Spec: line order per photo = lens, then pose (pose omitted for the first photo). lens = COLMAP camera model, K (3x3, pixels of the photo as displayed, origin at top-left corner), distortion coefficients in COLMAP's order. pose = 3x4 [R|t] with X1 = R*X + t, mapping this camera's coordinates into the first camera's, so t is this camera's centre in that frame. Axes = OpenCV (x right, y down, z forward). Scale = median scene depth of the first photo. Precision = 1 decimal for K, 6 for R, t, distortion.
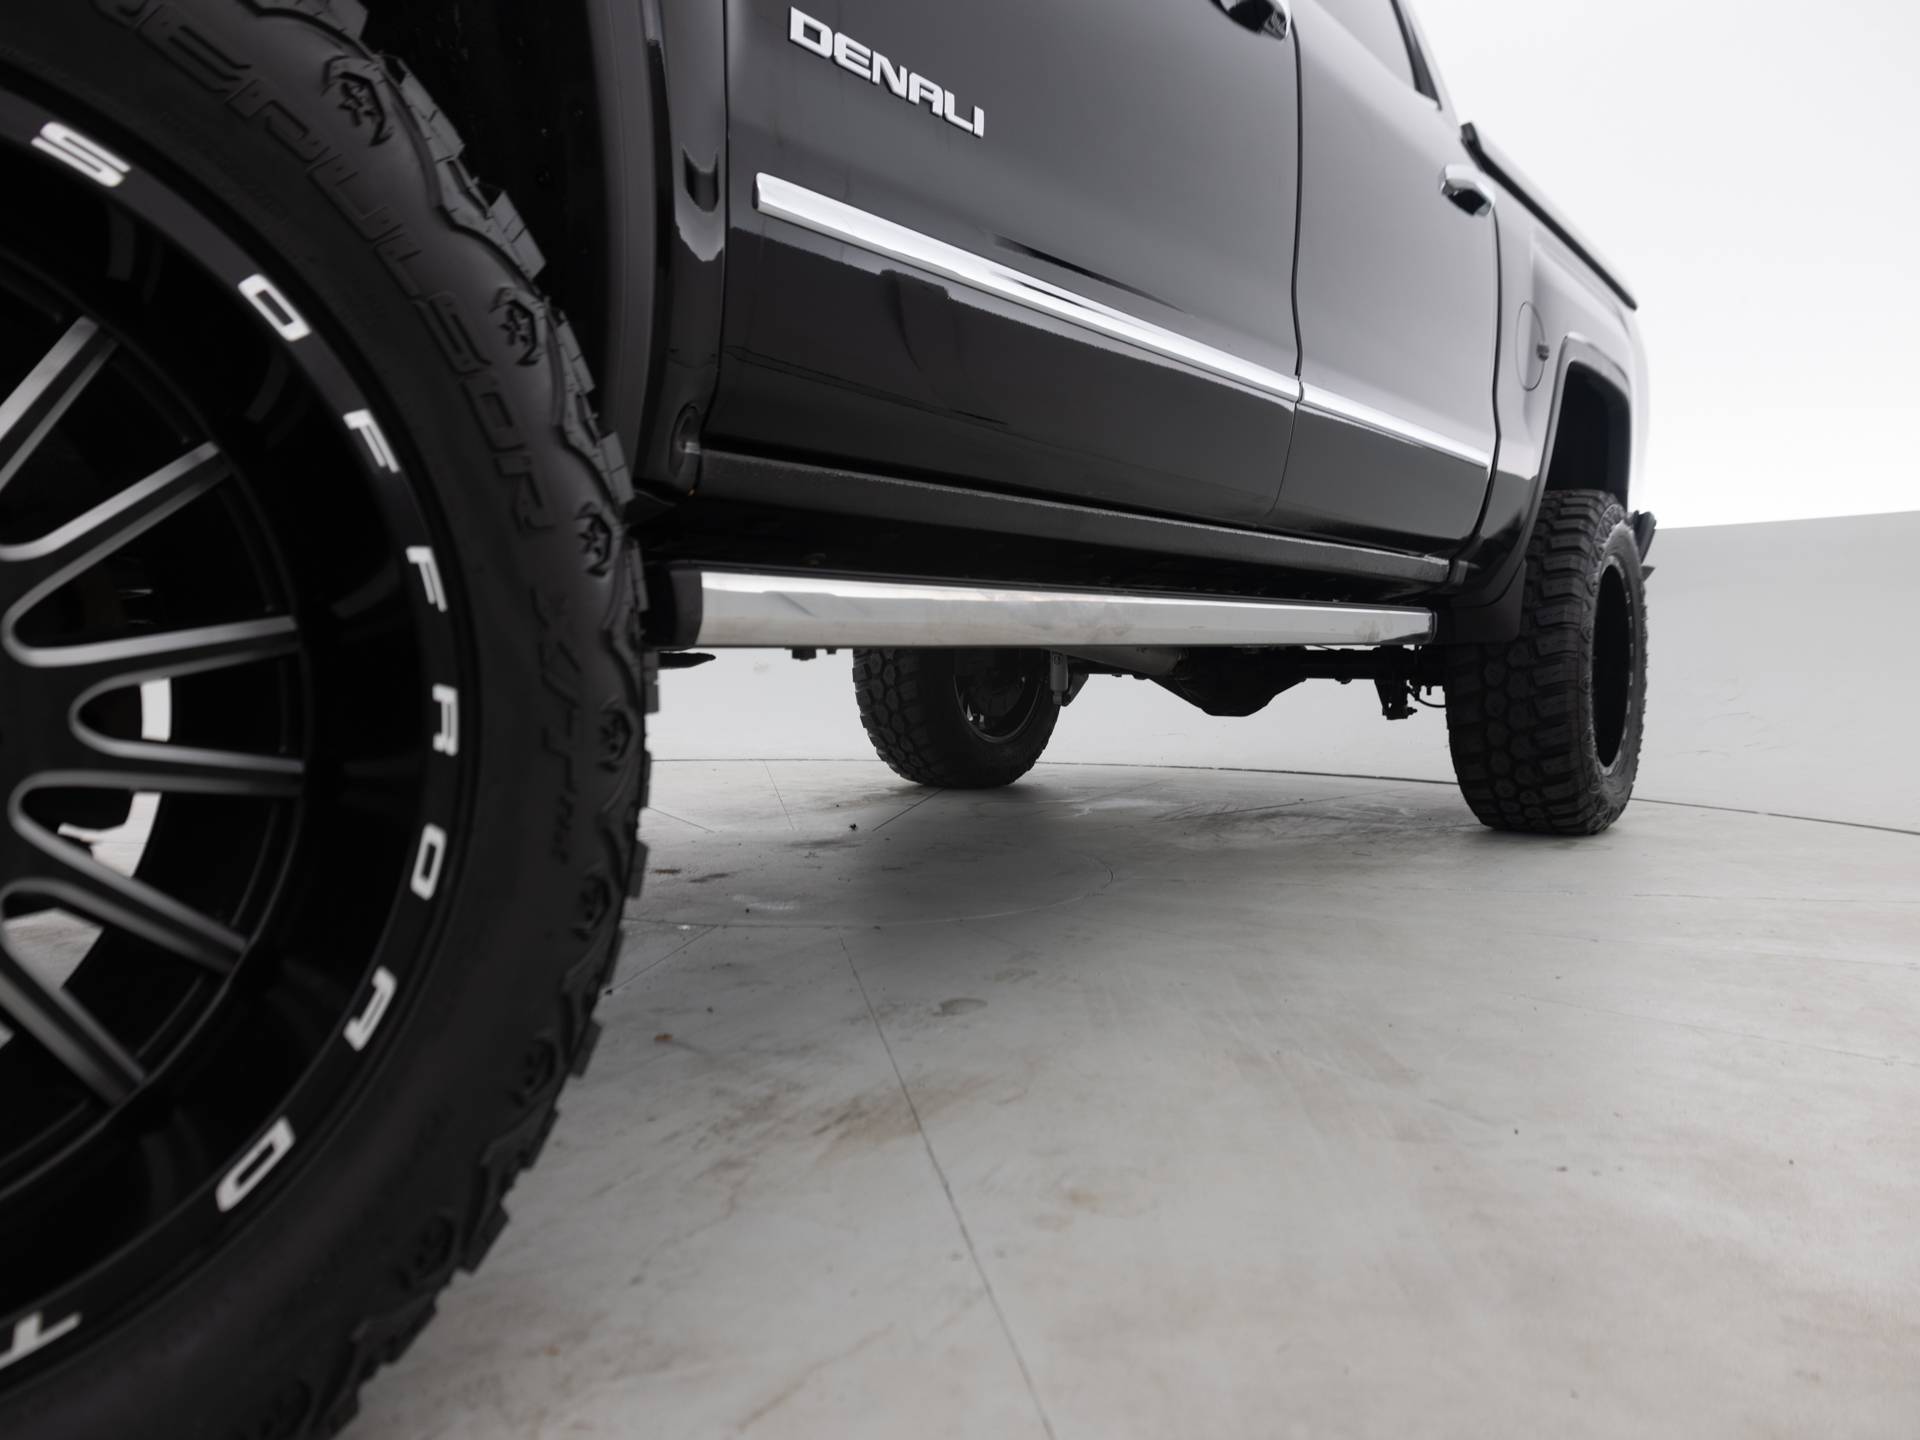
lens RADIAL K [[1450.7, 0, 960.0], [0, 1450.7, 720.0], [0, 0, 1]] dist [0.005433, -0.009726]
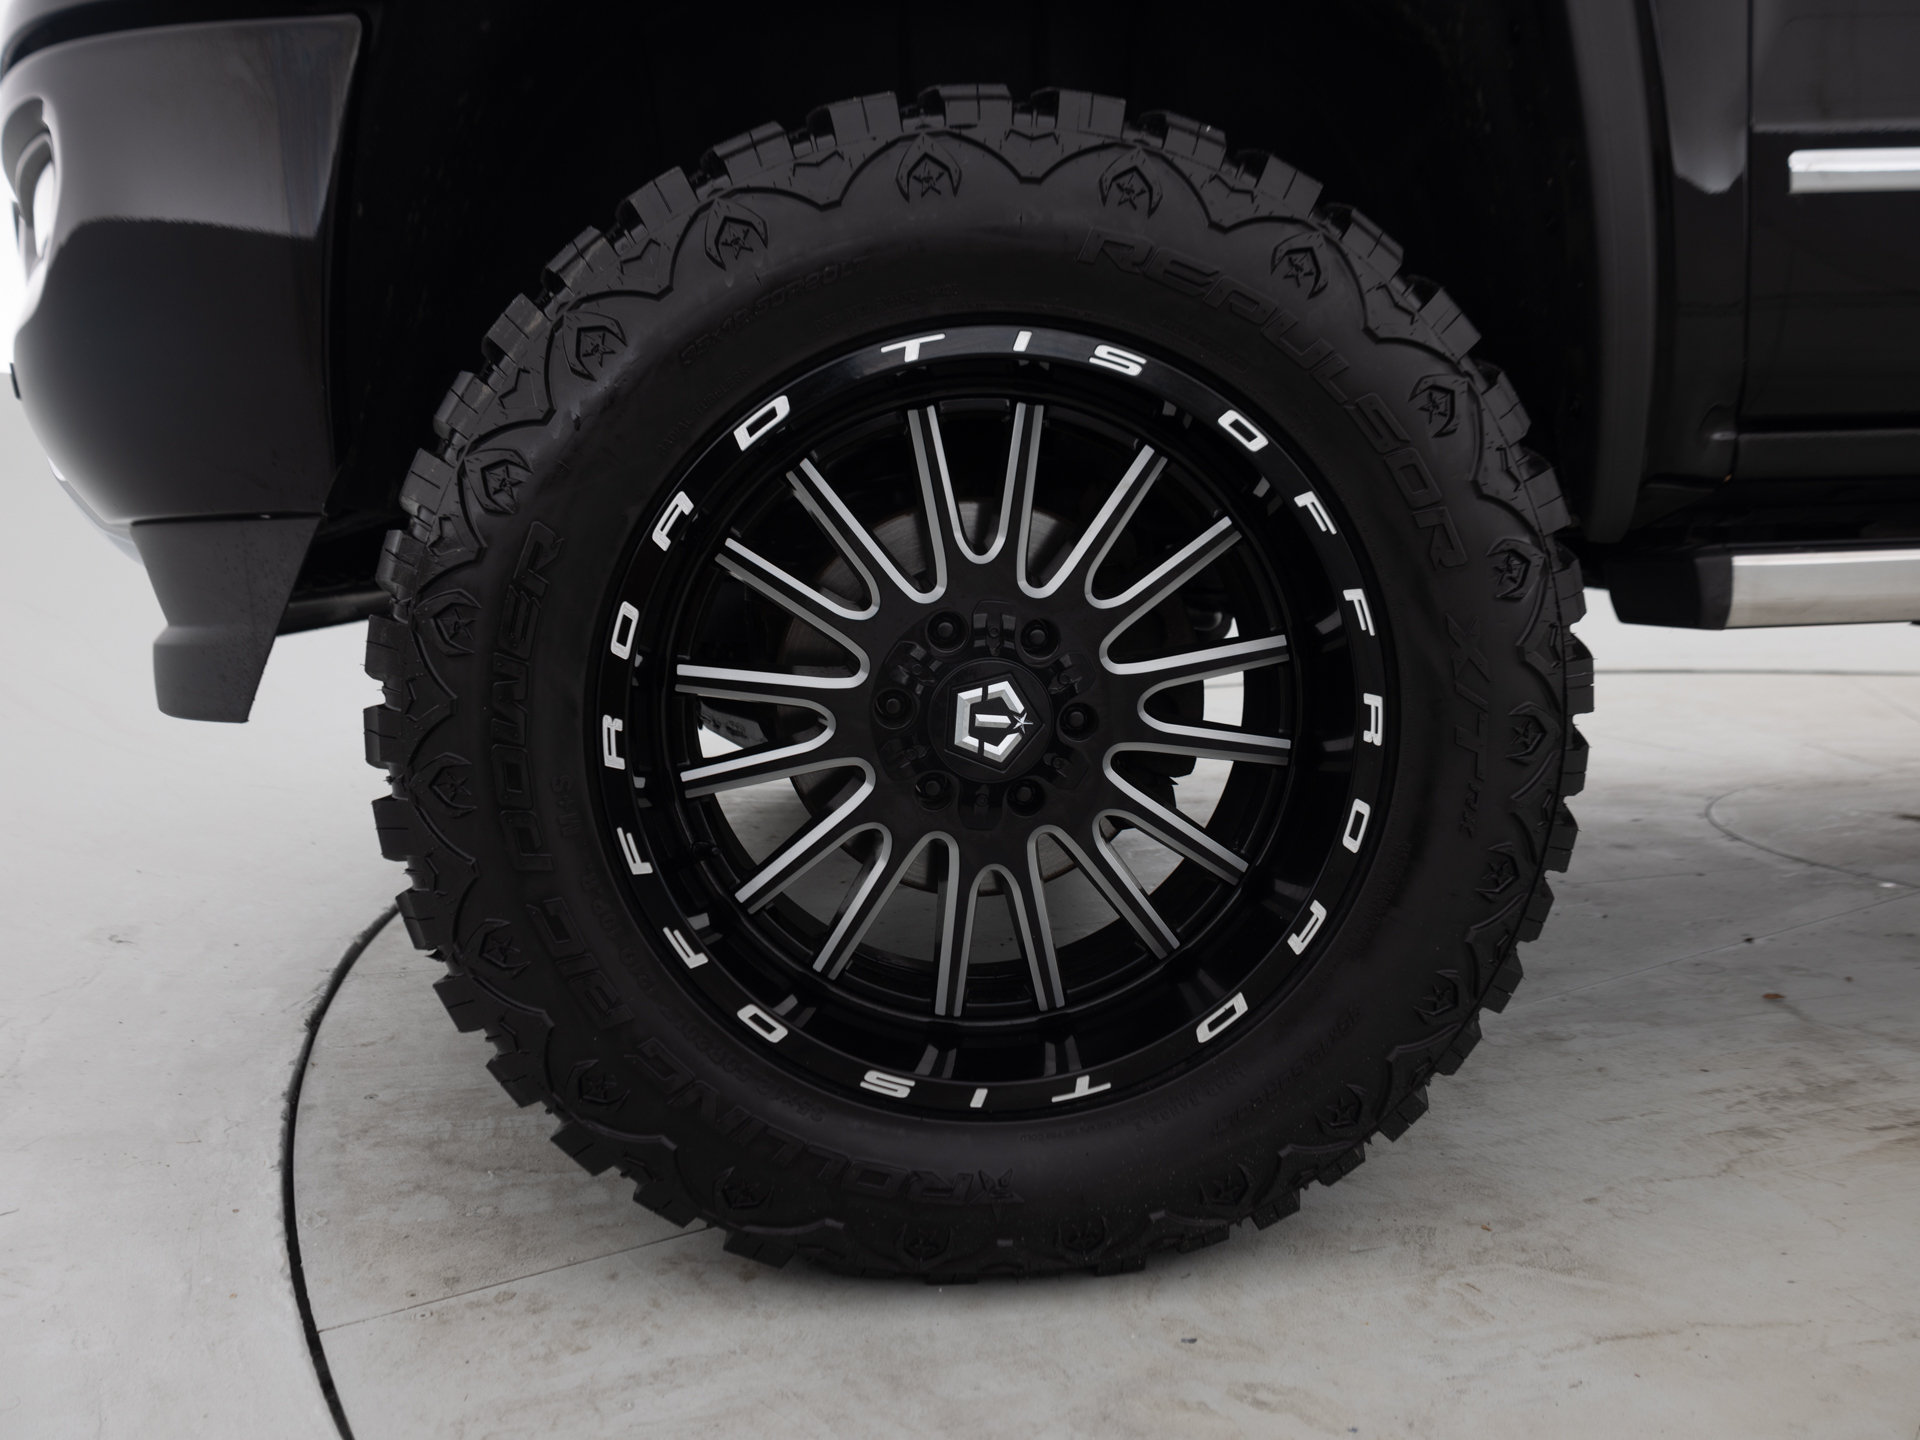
lens RADIAL K [[1455.1, 0, 951.9], [0, 1455.1, 714.2], [0, 0, 1]] dist [0.011284, 0.008140]
pose [[0.630081, 0.067582, -0.773583, 0.412423], [-0.005491, 0.996568, 0.082590, -0.108704], [0.776510, -0.047791, 0.628290, -0.113618]]
